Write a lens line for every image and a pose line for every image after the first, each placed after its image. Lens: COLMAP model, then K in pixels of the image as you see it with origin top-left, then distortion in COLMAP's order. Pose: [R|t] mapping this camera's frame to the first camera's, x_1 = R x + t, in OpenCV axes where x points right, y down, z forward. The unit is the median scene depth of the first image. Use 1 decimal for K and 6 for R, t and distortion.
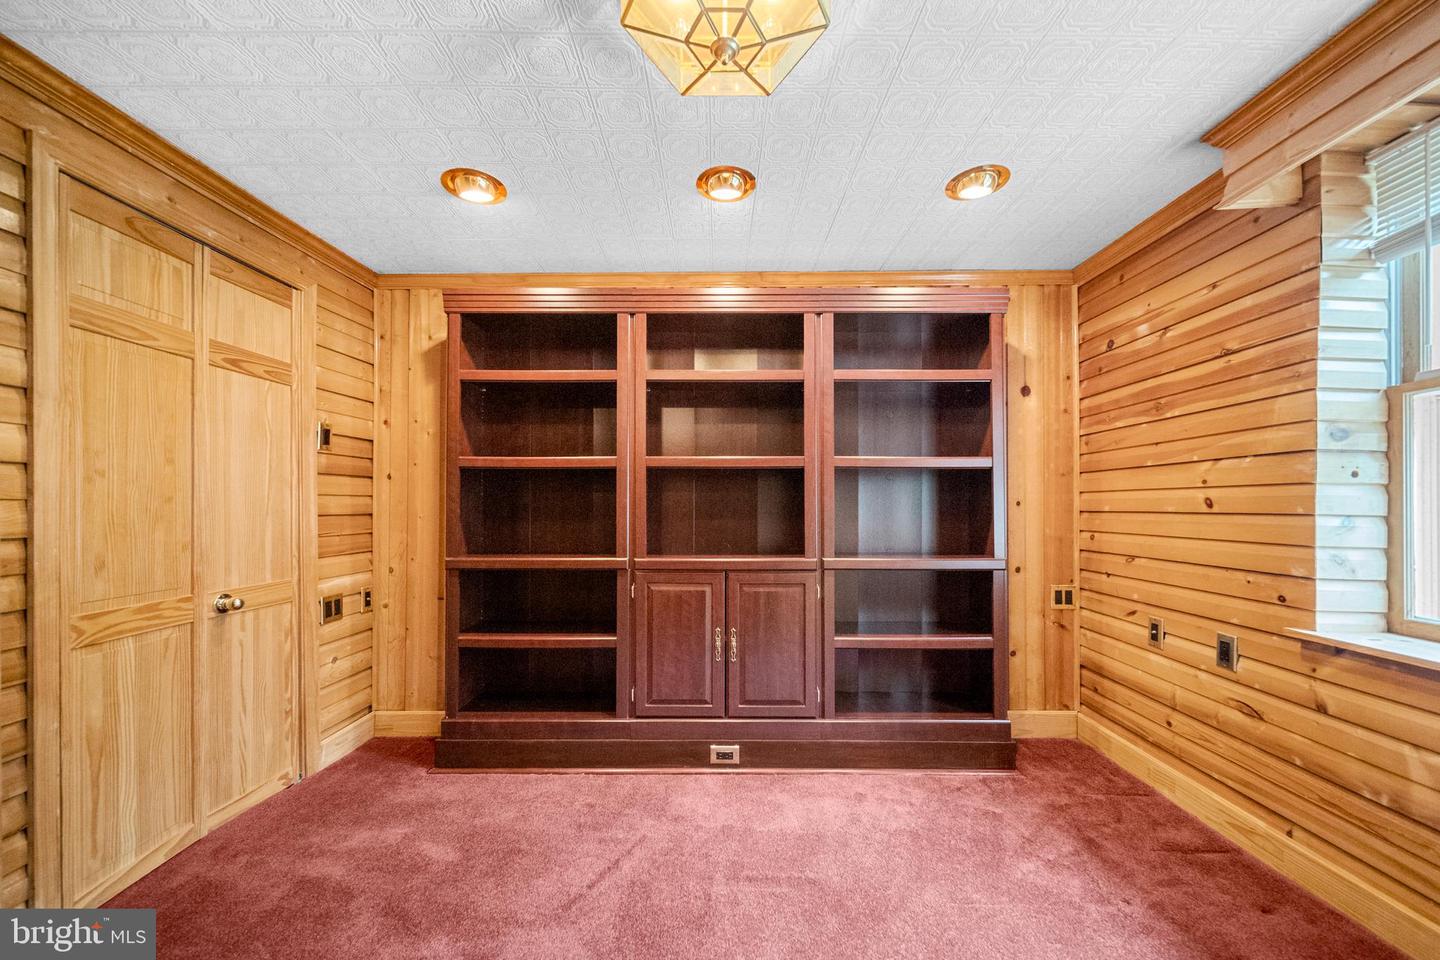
lens RADIAL K [[517.5, 0, 758.9], [0, 517.5, 500.9], [0, 0, 1]] dist [-0.001605, -0.000809]
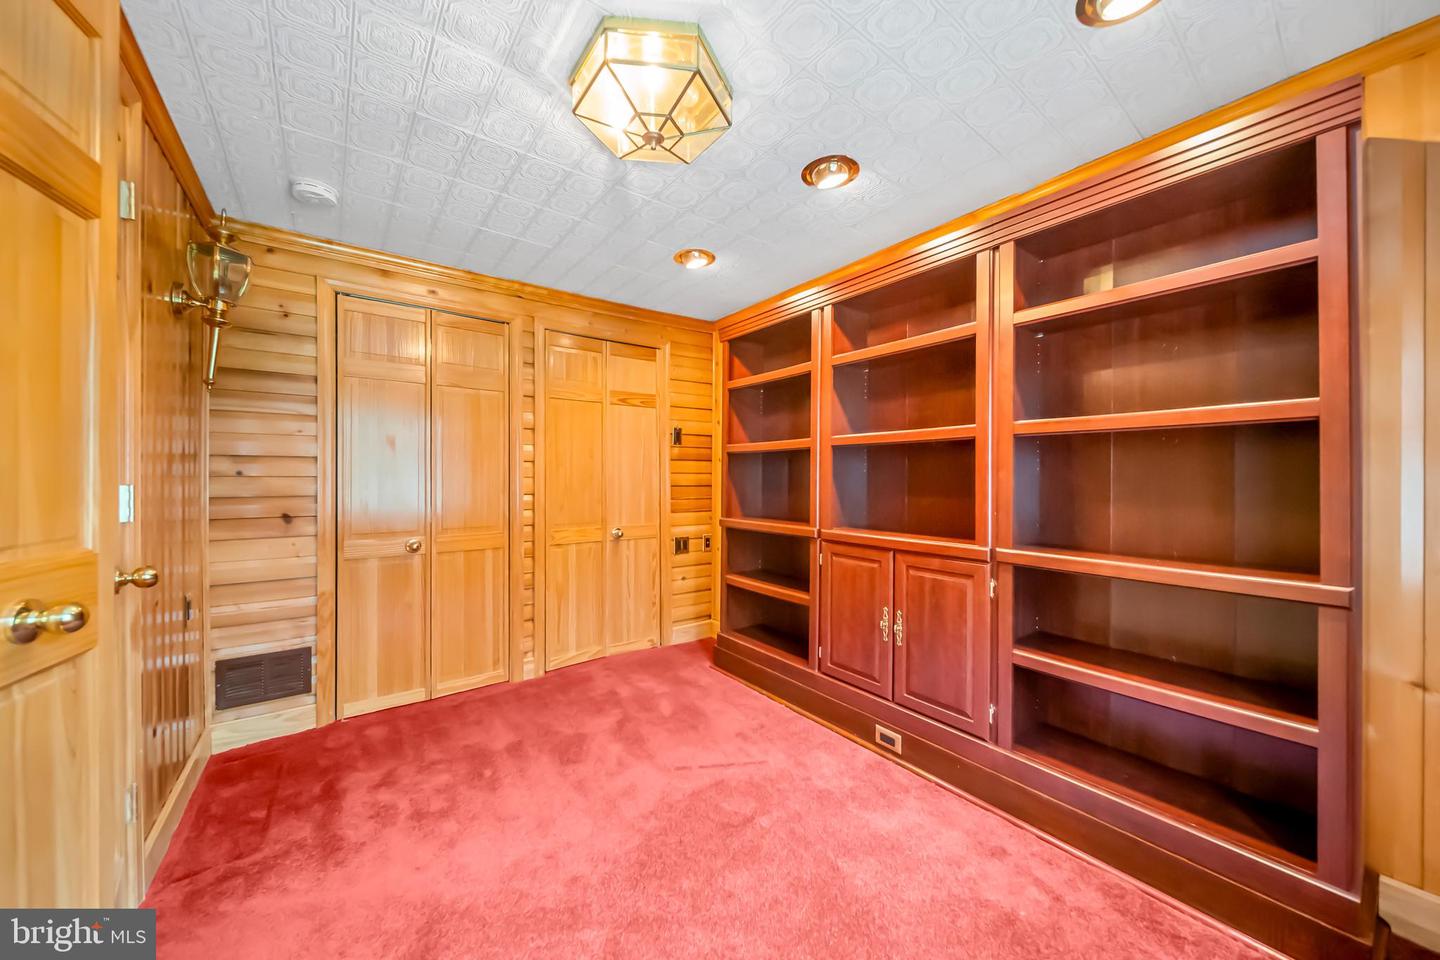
lens RADIAL K [[517.5, 0, 711.1], [0, 517.5, 474.6], [0, 0, 1]] dist [-0.001605, -0.000809]
pose [[0.582790, -0.002416, -0.812619, 0.530461], [0.001311, 0.999997, -0.002033, -0.003536], [0.812622, 0.000119, 0.582792, 0.165361]]
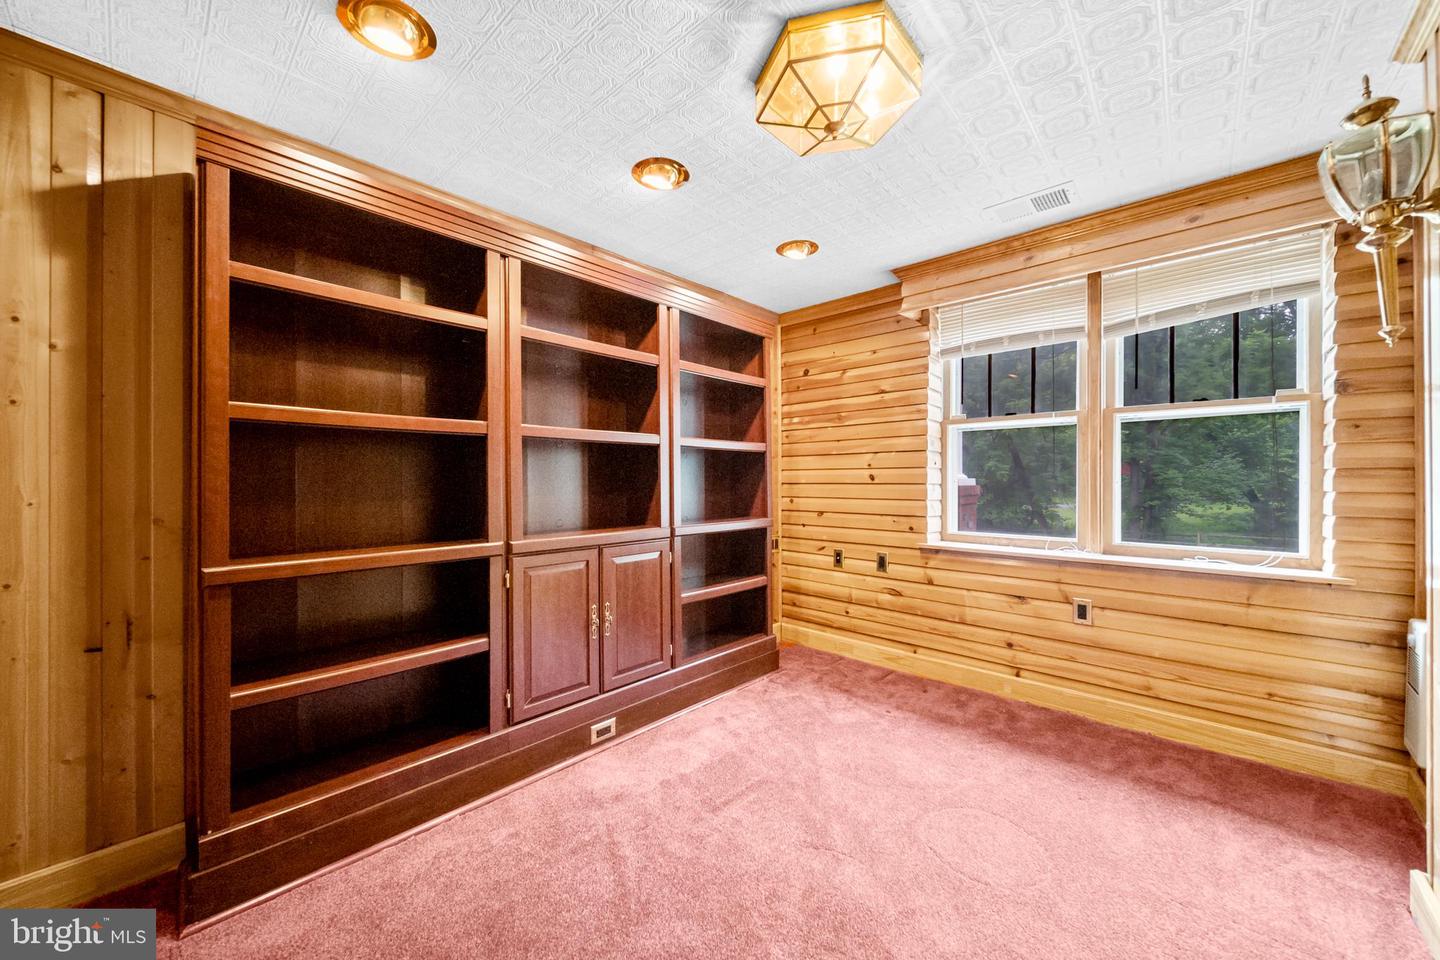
lens RADIAL K [[517.5, 0, 708.8], [0, 517.5, 477.2], [0, 0, 1]] dist [-0.001605, -0.000809]
pose [[0.694306, 0.000310, 0.719680, -0.640637], [-0.005212, 0.999976, 0.004597, -0.002241], [-0.719661, -0.006943, 0.694291, 0.167609]]
